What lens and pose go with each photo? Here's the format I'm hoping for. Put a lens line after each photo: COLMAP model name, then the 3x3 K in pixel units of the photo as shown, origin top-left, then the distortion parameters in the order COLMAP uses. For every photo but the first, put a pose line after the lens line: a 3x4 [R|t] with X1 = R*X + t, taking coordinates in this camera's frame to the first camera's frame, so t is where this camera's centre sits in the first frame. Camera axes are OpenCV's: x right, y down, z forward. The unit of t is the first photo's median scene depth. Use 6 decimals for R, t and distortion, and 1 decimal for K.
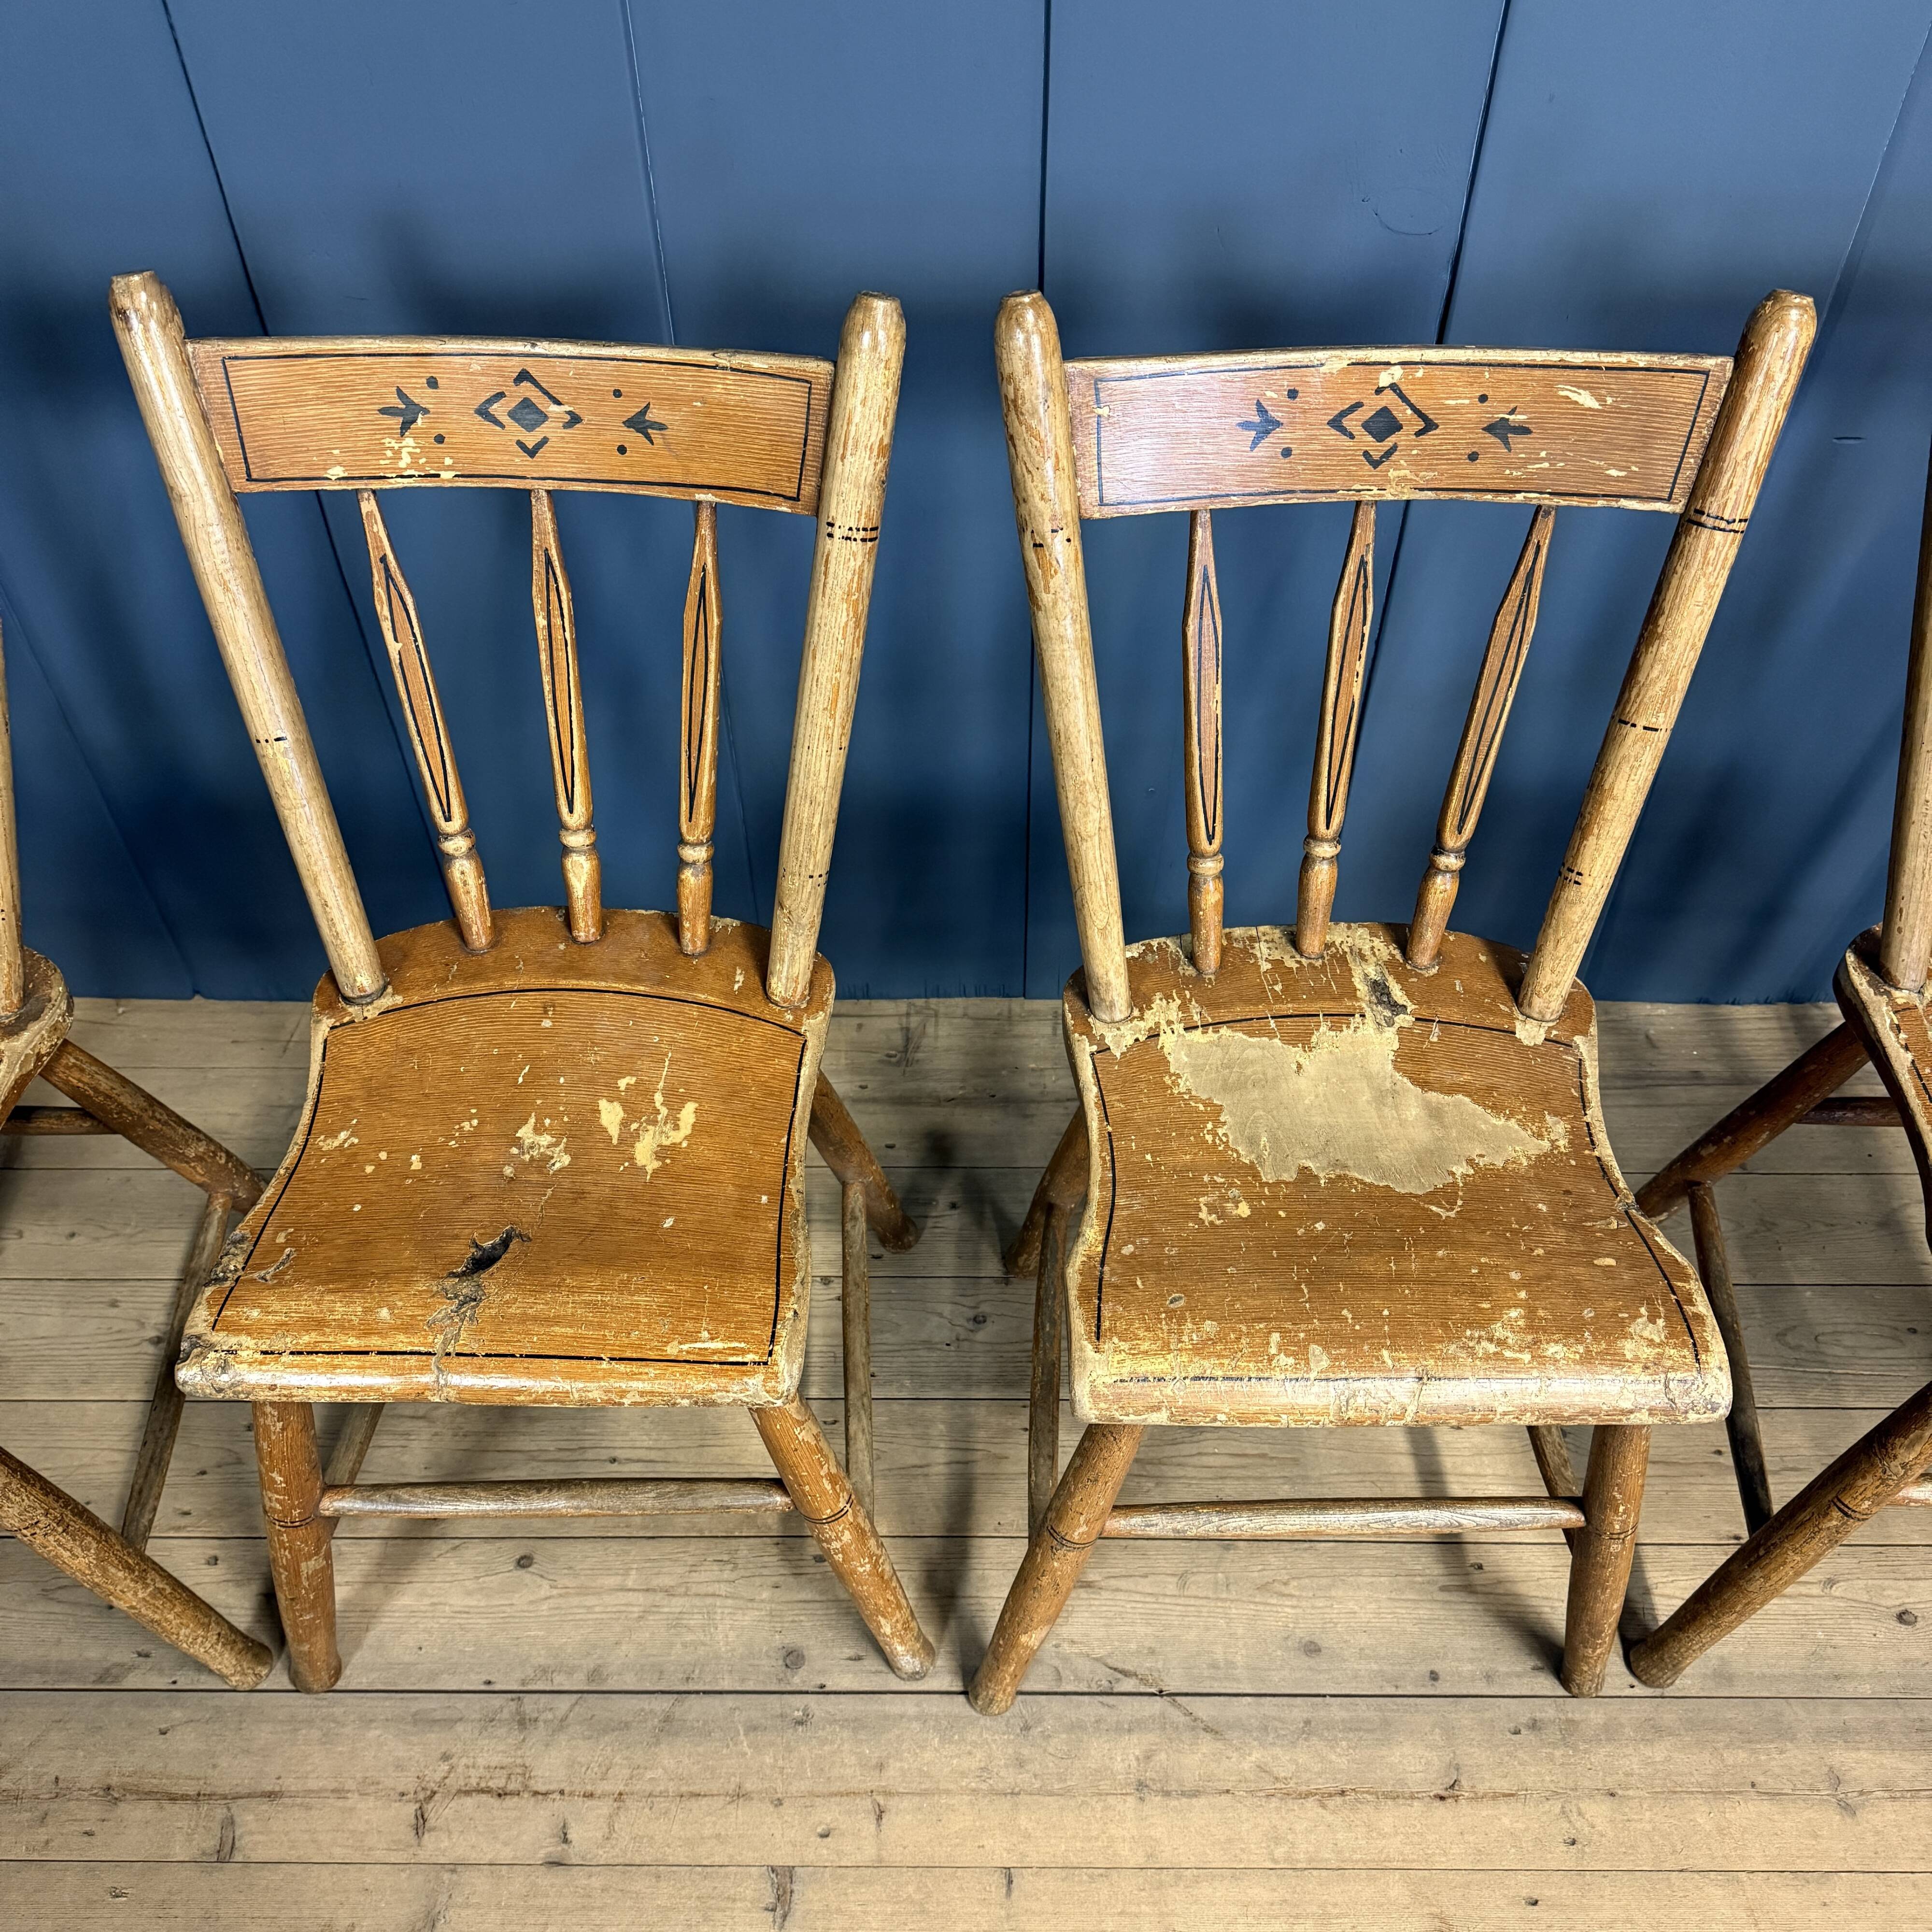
lens RADIAL K [[1827.5, 0, 974.6], [0, 1827.5, 965.0], [0, 0, 1]] dist [-0.017299, 0.000000]
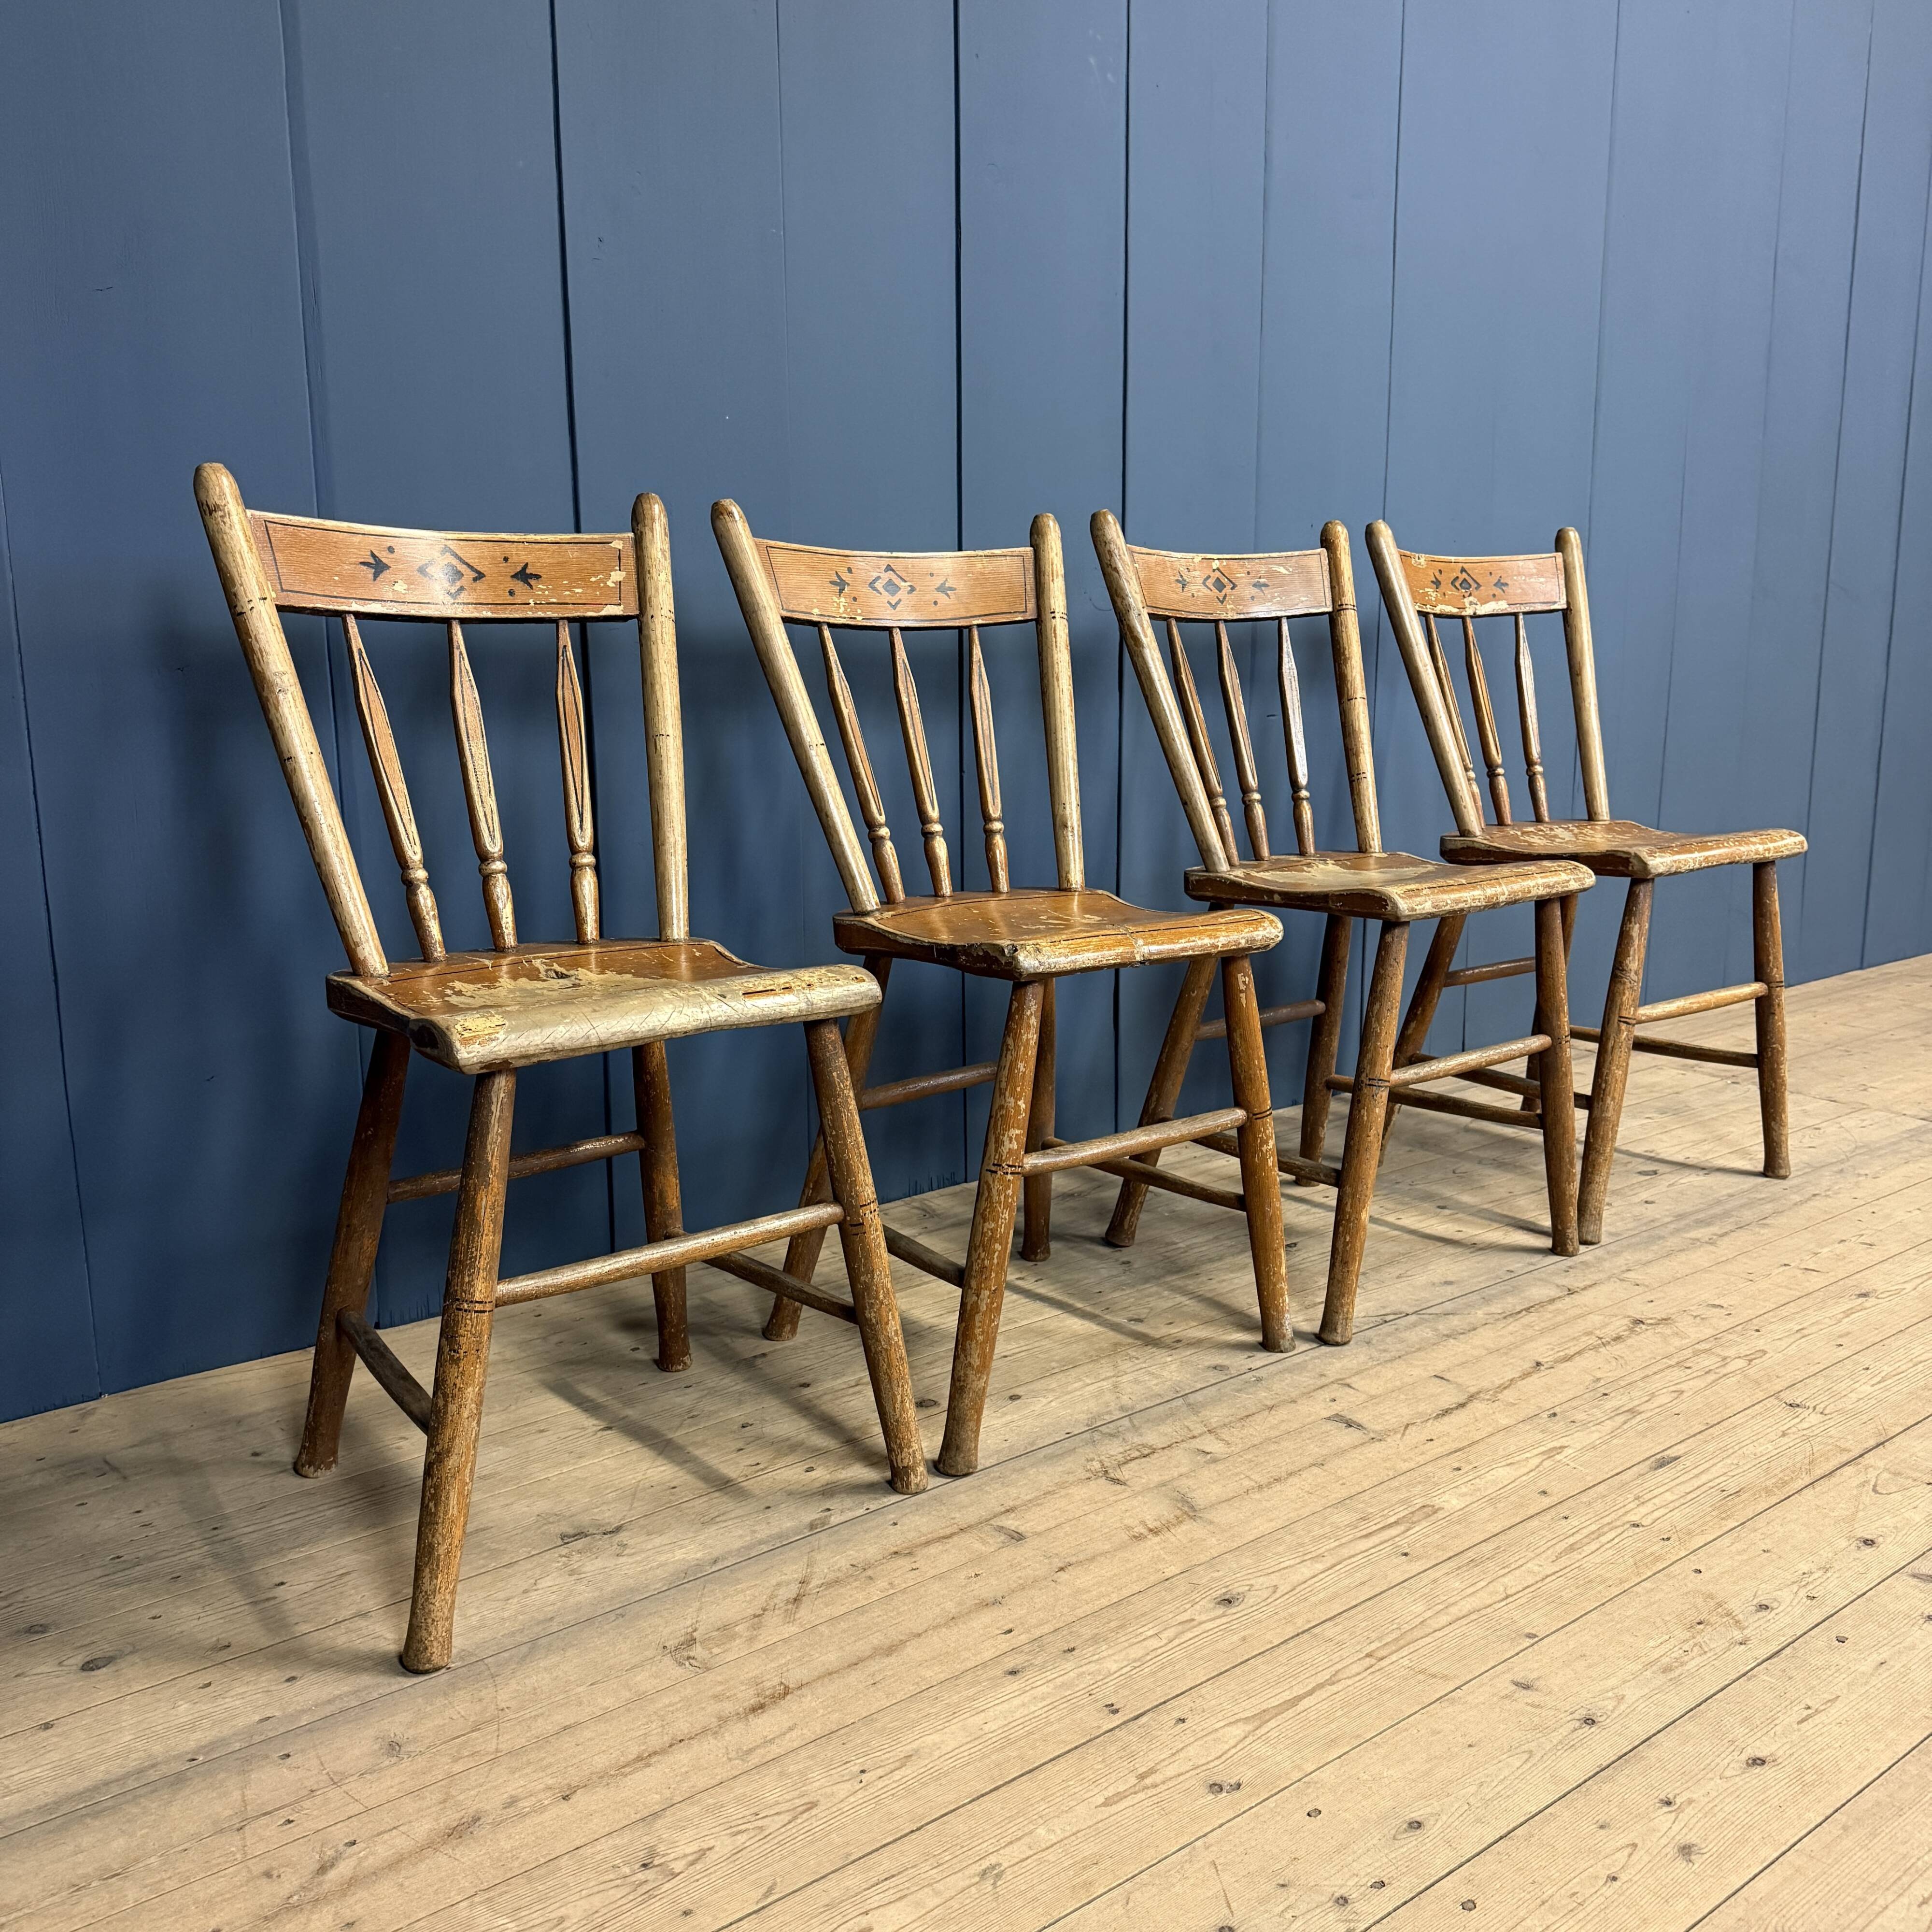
lens RADIAL K [[1785.8, 0, 956.9], [0, 1785.8, 977.9], [0, 0, 1]] dist [0.031746, 0.000000]
pose [[0.788458, -0.120557, 0.603158, -1.079897], [0.457189, 0.770860, -0.443569, 0.688115], [-0.411475, 0.625493, 0.662908, -0.005401]]
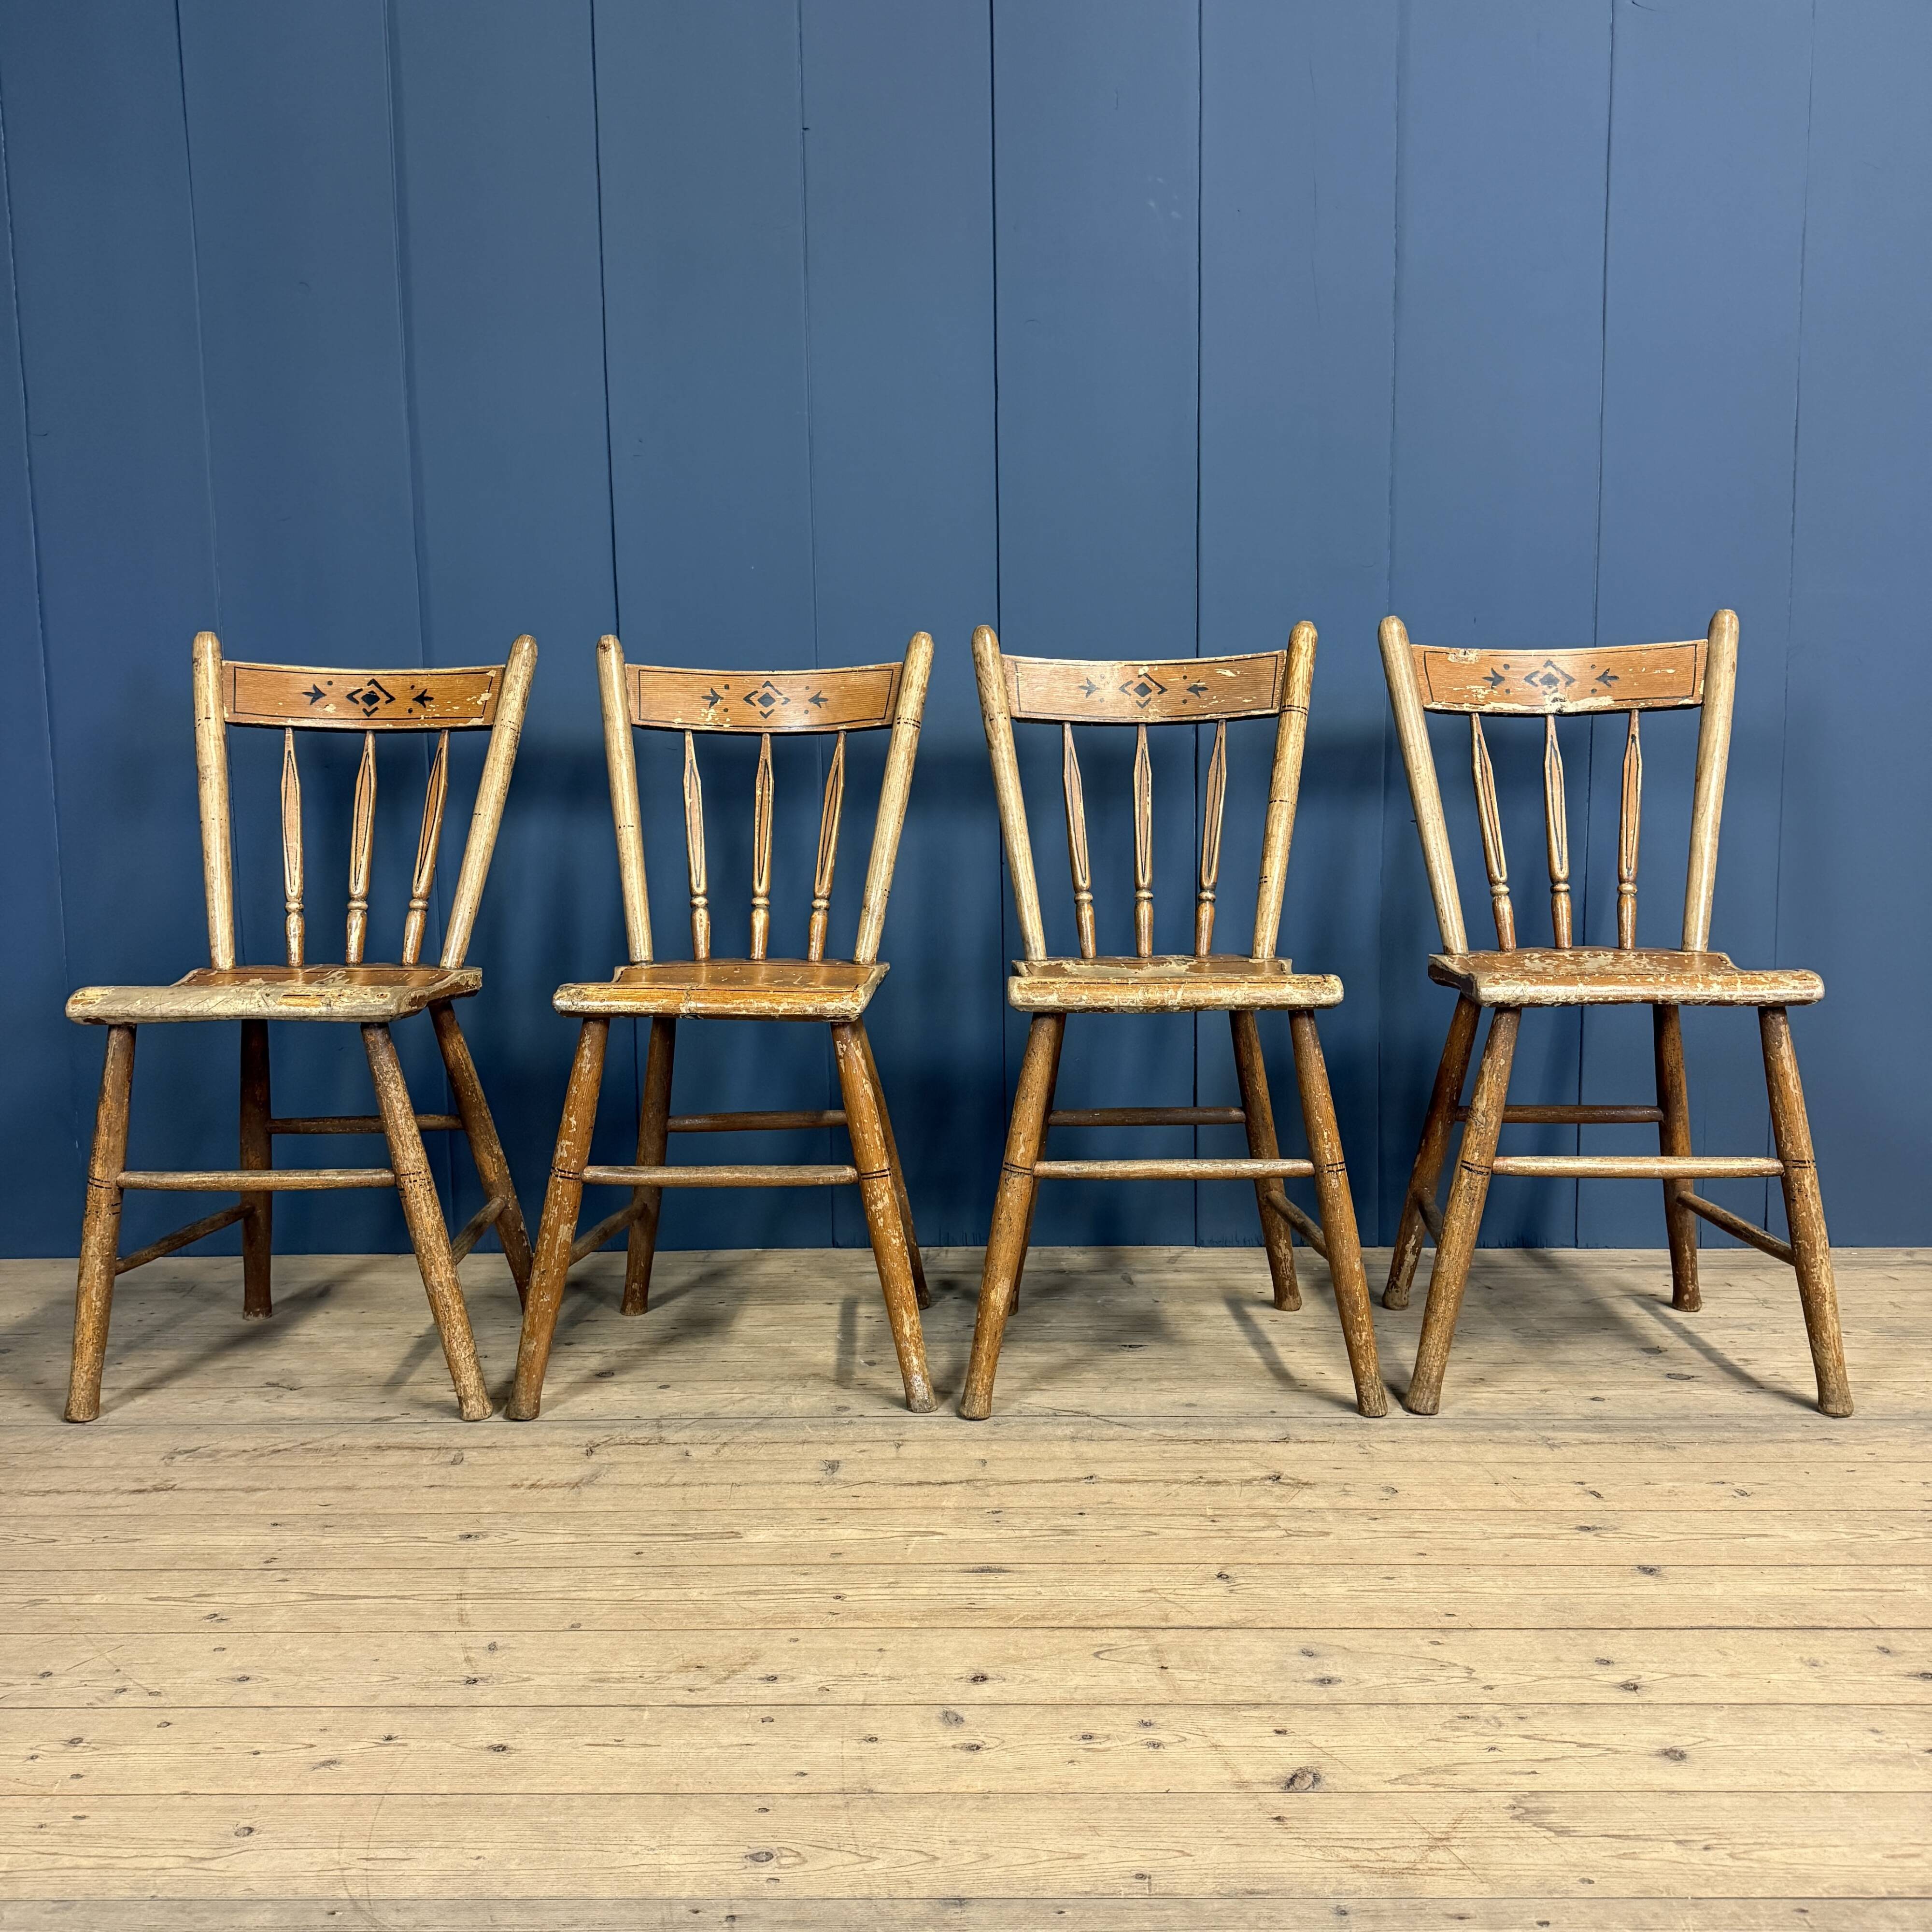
lens RADIAL K [[1785.8, 0, 977.8], [0, 1785.8, 960.4], [0, 0, 1]] dist [0.031746, 0.000000]
pose [[0.999868, -0.008210, -0.013996, 0.035955], [-0.003005, 0.753954, -0.656920, 1.104341], [0.015946, 0.656876, 0.753830, -0.356956]]
